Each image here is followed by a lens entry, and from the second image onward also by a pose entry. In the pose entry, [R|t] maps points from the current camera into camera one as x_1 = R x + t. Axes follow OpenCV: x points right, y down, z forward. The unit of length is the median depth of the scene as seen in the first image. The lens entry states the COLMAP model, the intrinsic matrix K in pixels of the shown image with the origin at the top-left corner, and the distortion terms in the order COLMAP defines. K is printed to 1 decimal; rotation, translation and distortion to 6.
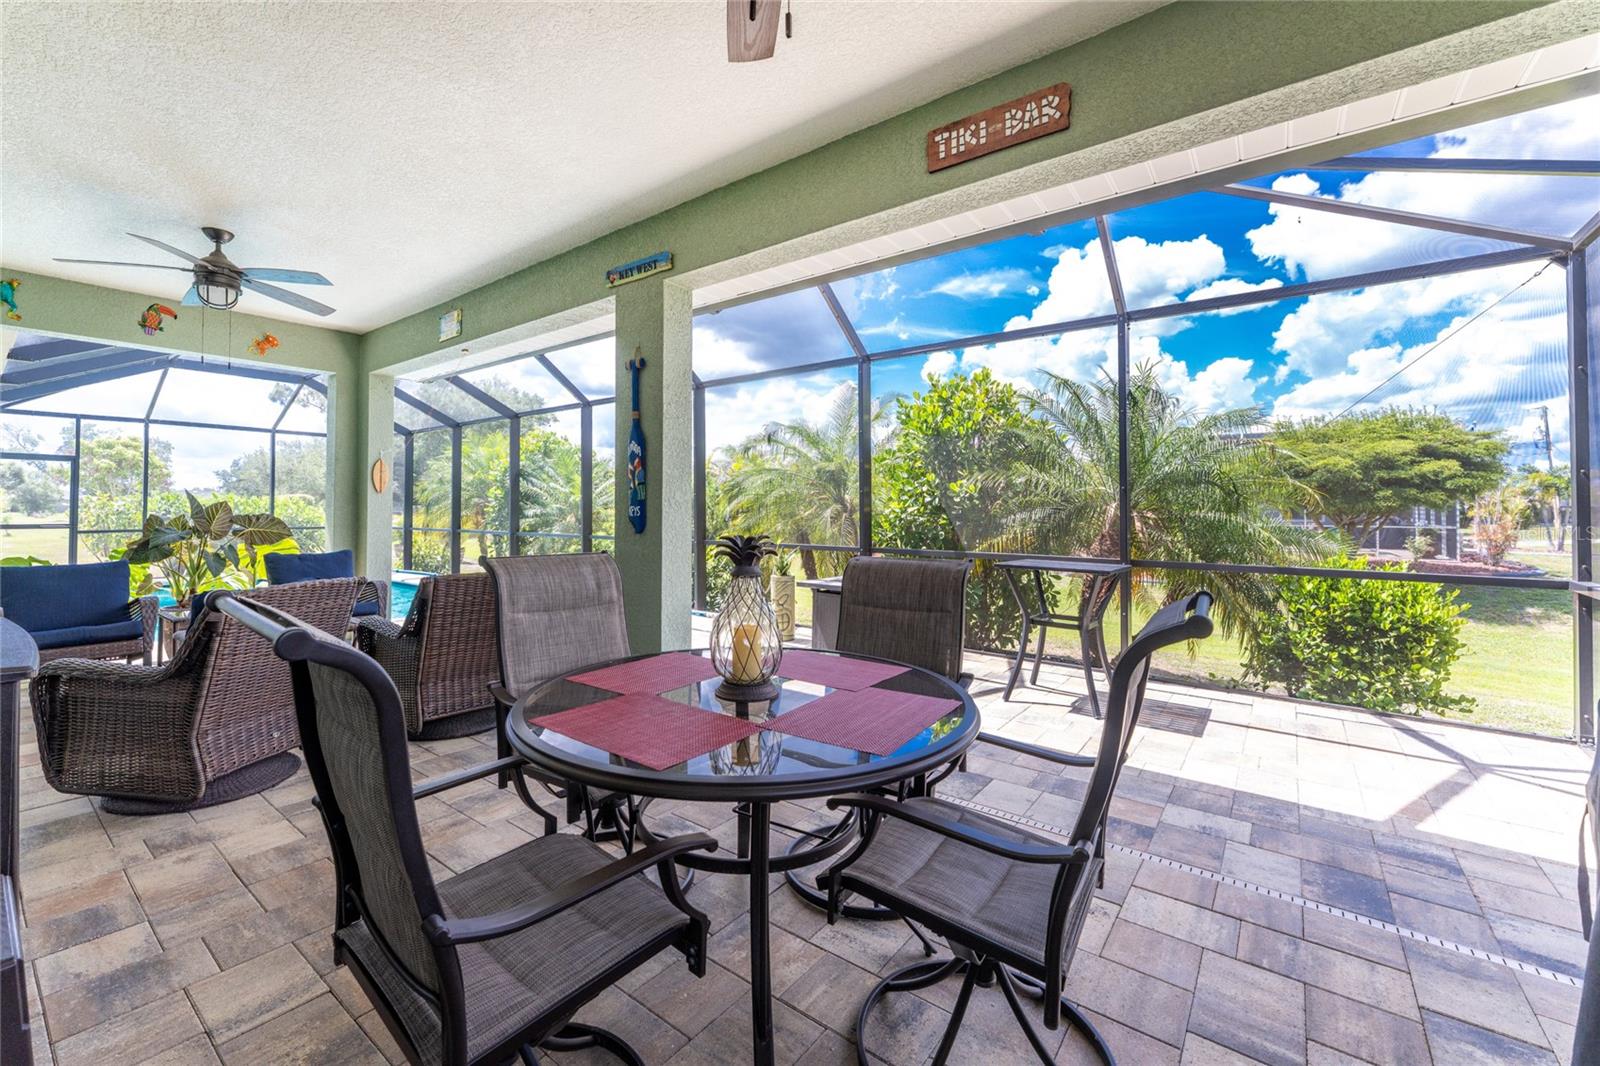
lens RADIAL K [[654.2, 0, 790.8], [0, 654.2, 506.3], [0, 0, 1]] dist [-0.000218, 0.000058]
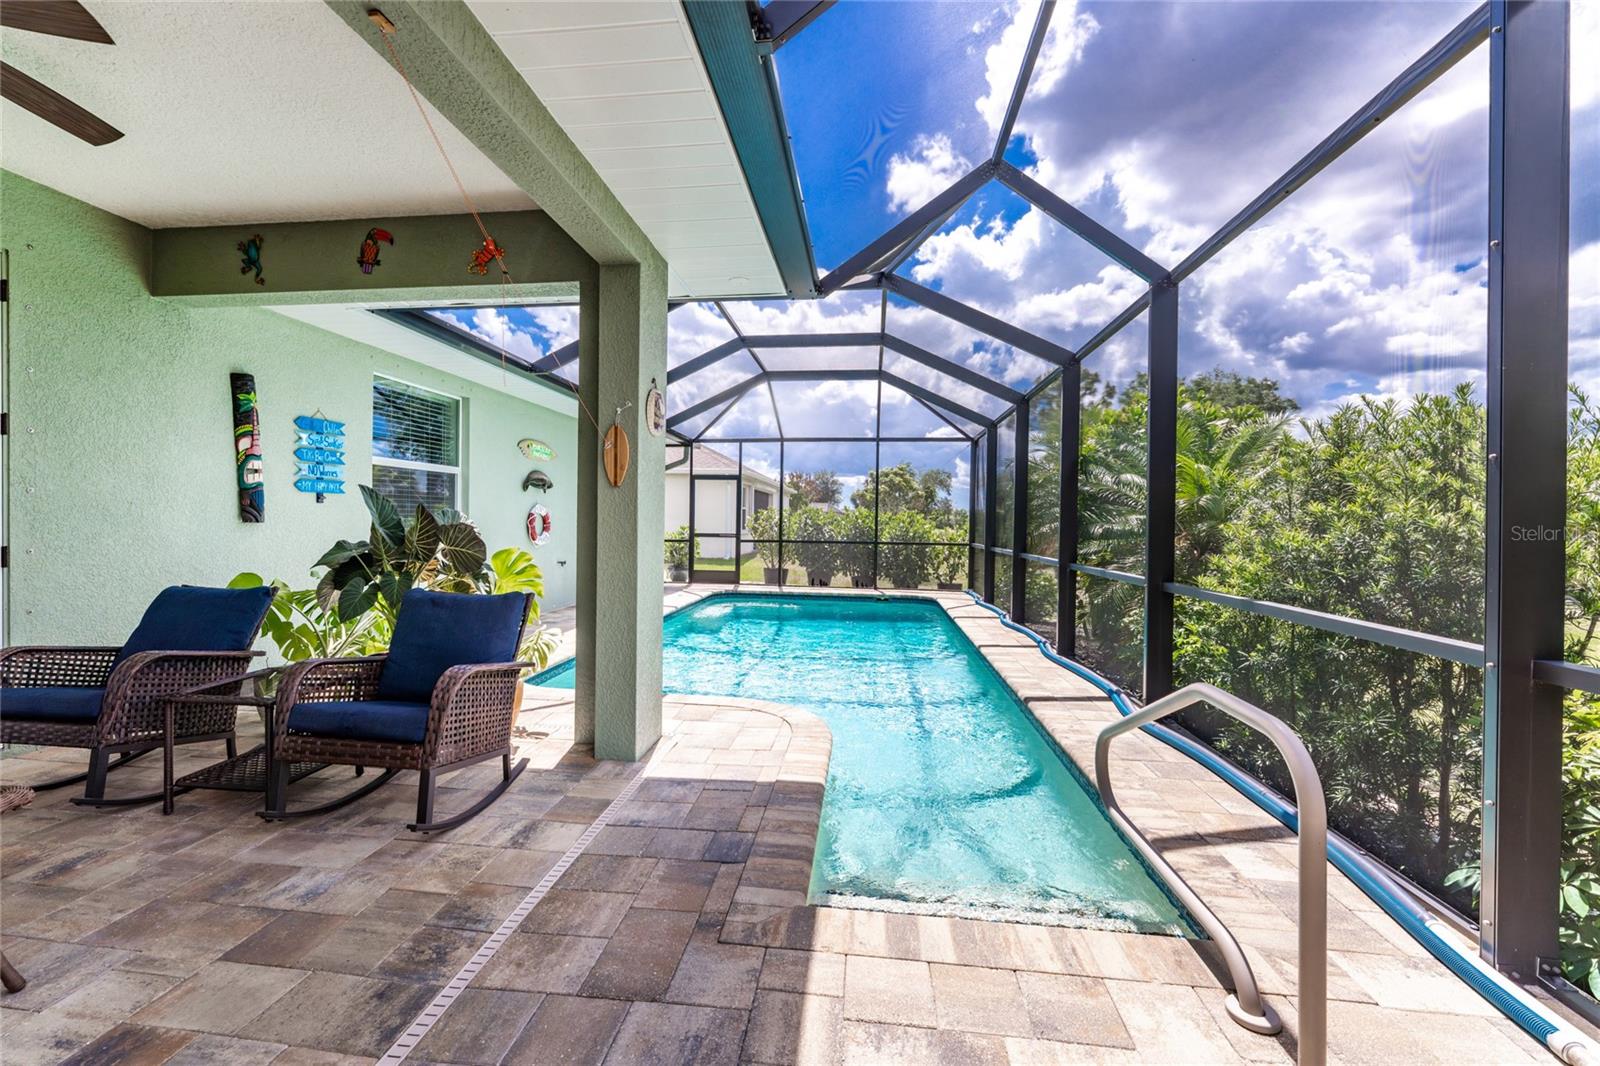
lens RADIAL K [[650.9, 0, 796.9], [0, 650.9, 527.6], [0, 0, 1]] dist [0.001125, 0.000011]
pose [[0.516810, 0.010649, -0.856034, -0.159185], [-0.004691, 0.999943, 0.009607, 0.011573], [0.856088, -0.000949, 0.516830, 1.415015]]
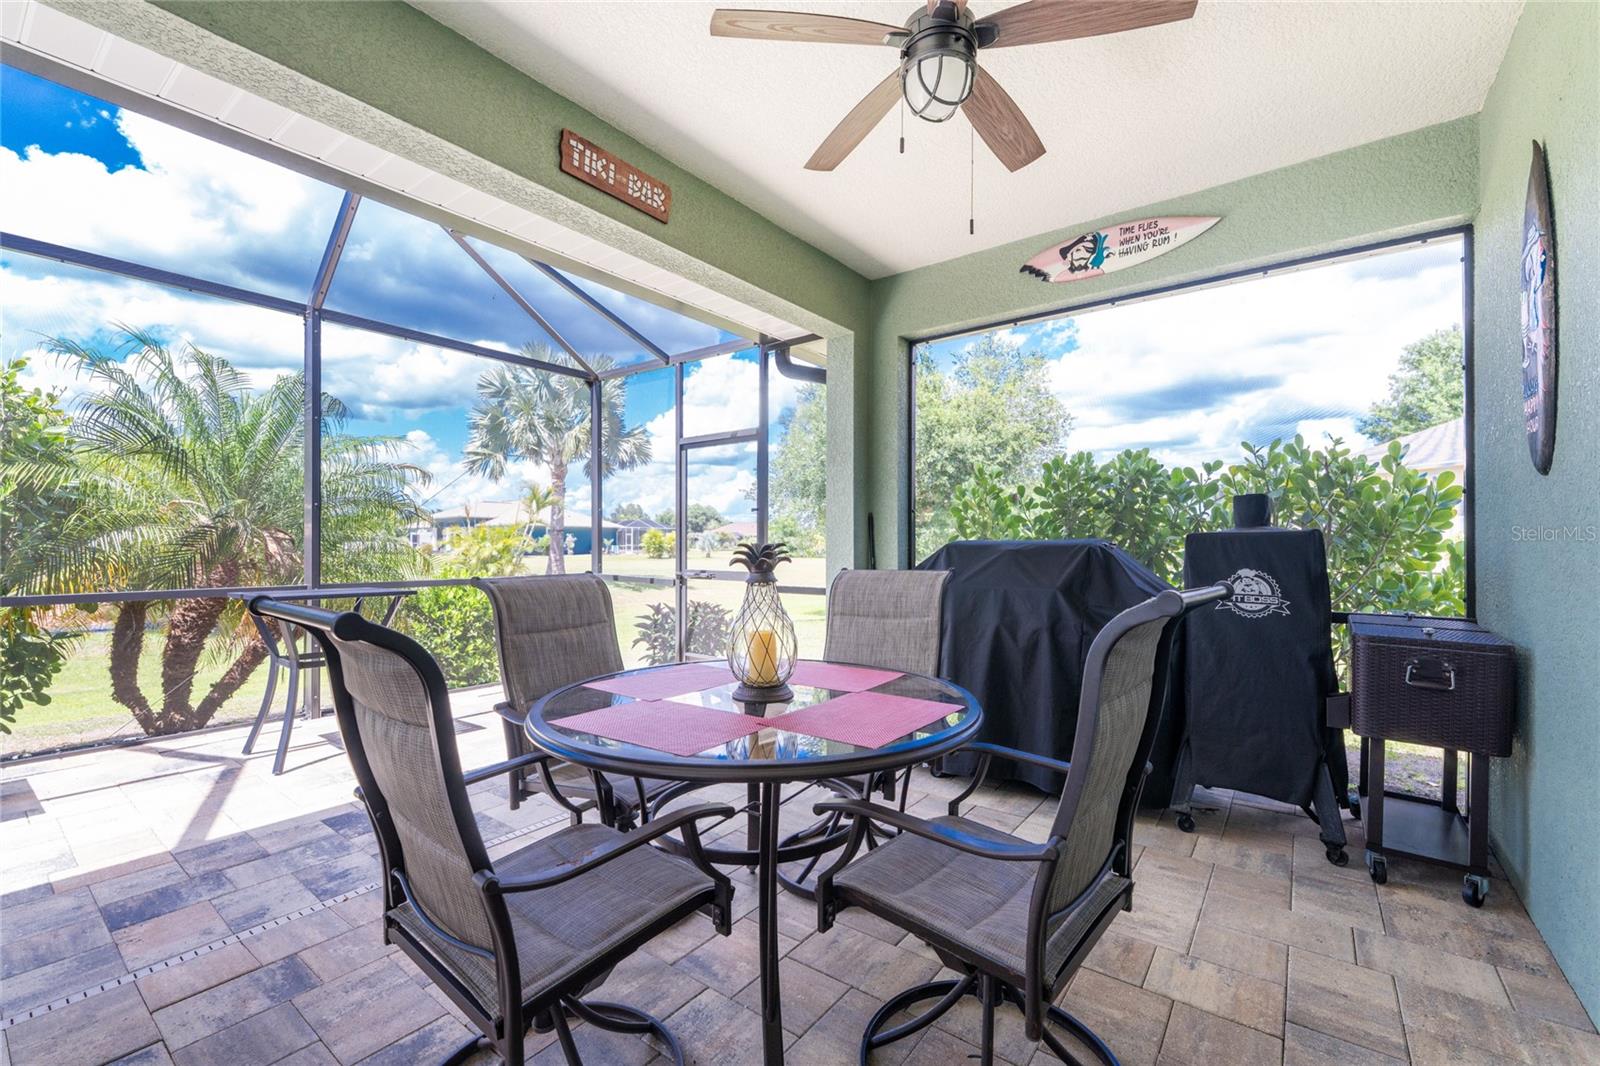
lens RADIAL K [[671.2, 0, 800.0], [0, 671.2, 533.0], [0, 0, 1]] dist [-0.000407, 0.000066]
pose [[-0.013665, 0.008143, 0.999873, -0.544092], [-0.009692, 0.999919, -0.008276, 0.017566], [-0.999860, -0.009804, -0.013585, 0.469217]]
